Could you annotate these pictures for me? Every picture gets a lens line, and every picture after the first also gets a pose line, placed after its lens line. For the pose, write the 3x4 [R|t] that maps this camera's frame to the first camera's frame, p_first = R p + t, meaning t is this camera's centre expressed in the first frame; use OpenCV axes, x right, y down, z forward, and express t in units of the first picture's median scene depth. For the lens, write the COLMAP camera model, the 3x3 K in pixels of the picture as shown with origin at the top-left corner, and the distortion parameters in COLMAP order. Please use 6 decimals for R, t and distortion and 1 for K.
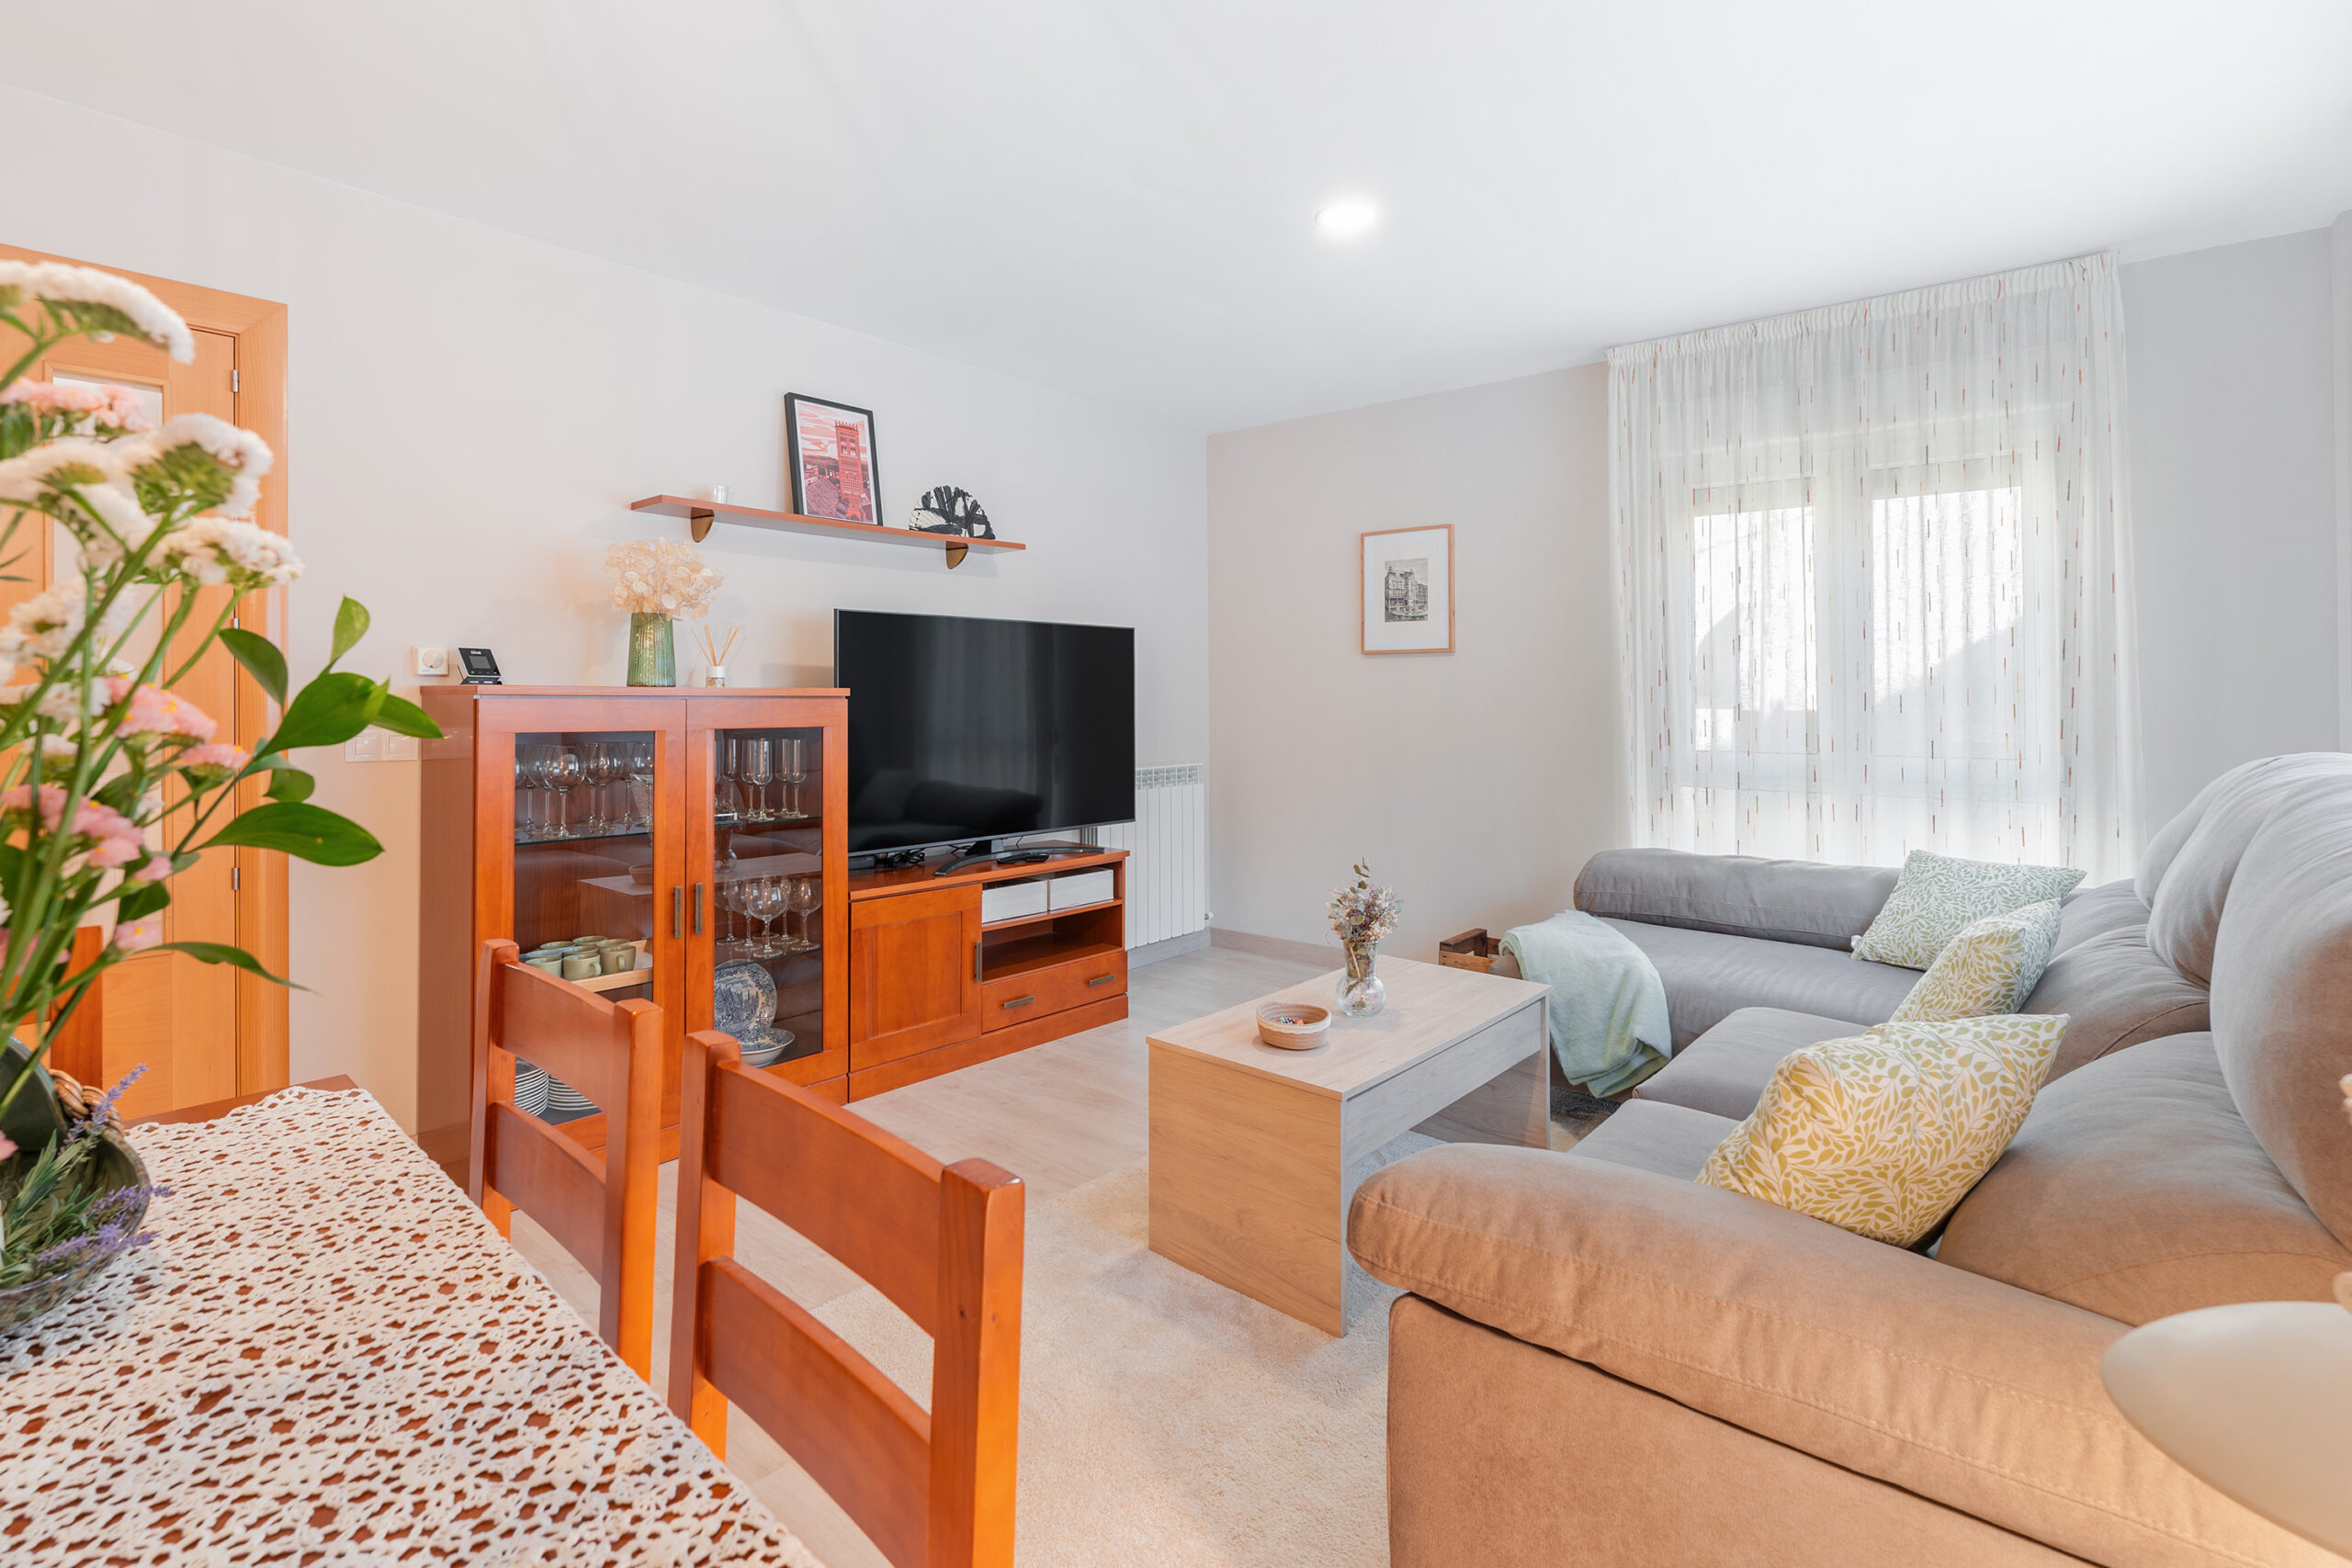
lens RADIAL K [[1150.9, 0, 1182.9], [0, 1150.9, 651.7], [0, 0, 1]] dist [-0.001233, -0.000174]
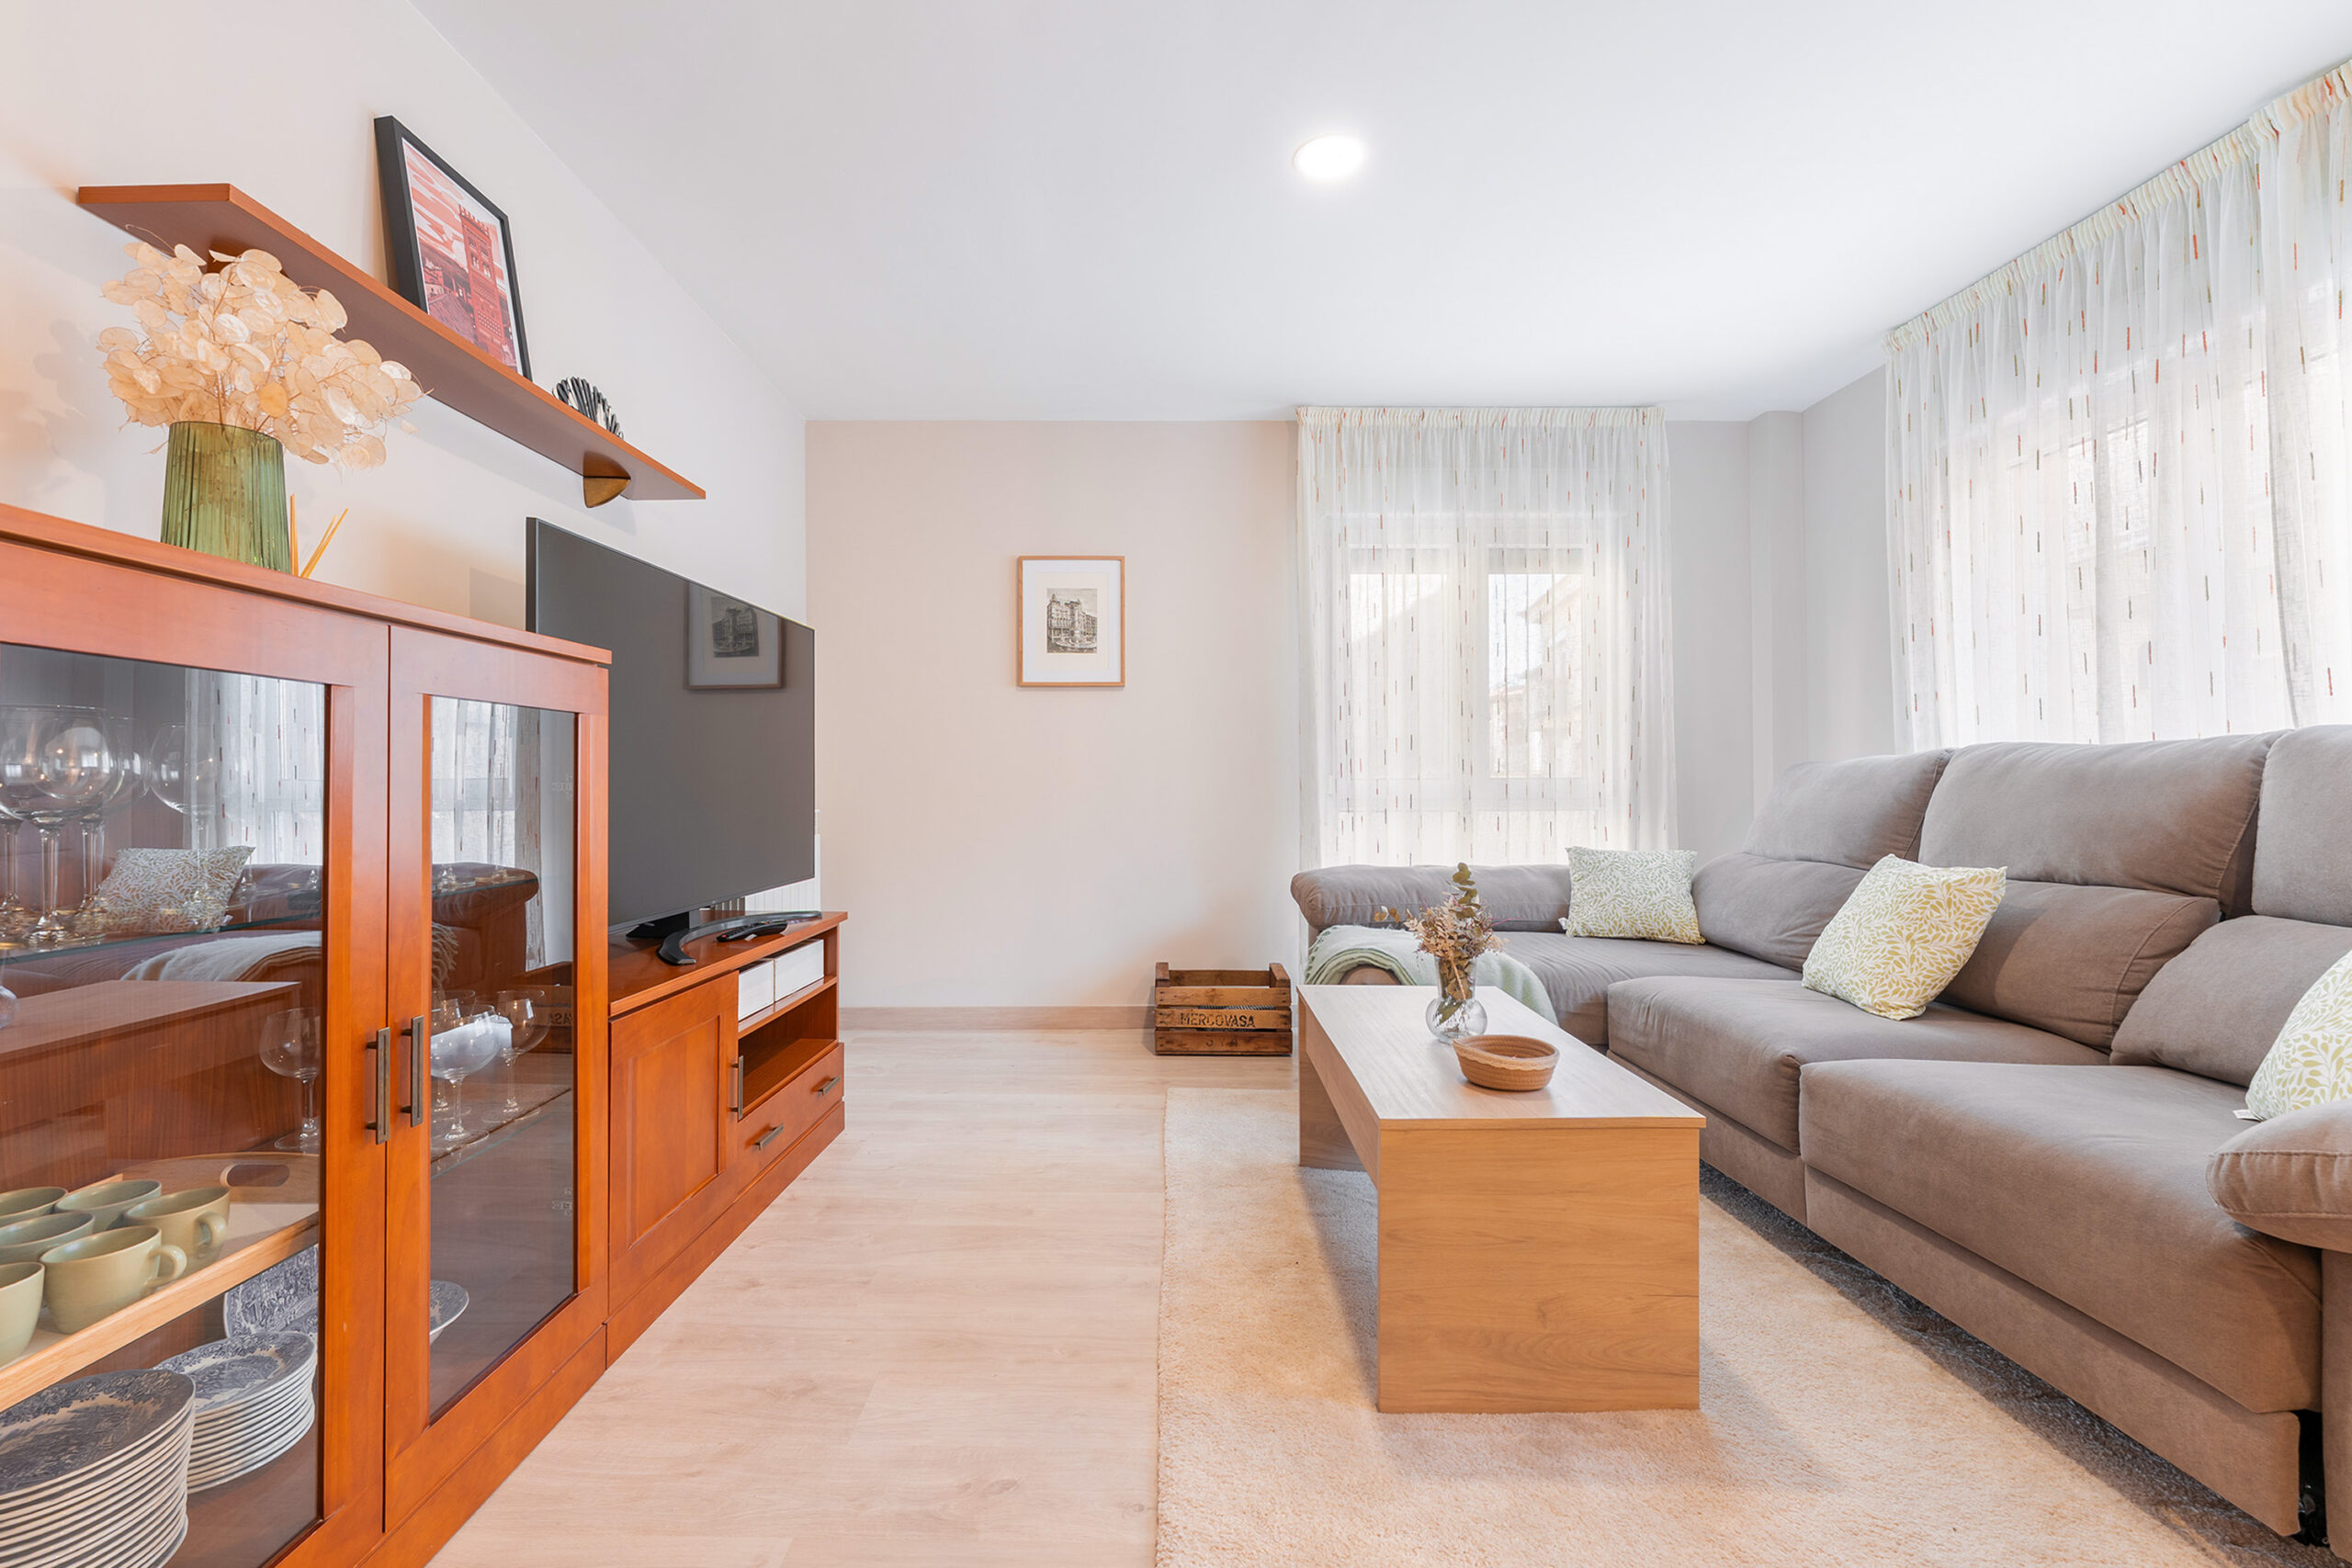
lens RADIAL K [[1009.2, 0, 1109.0], [0, 1009.2, 755.5], [0, 0, 1]] dist [-0.001432, 0.000317]
pose [[0.760673, 0.019708, 0.648836, -0.363158], [-0.022528, 0.999738, -0.003955, 0.068560], [-0.648744, -0.011608, 0.760918, 0.383182]]
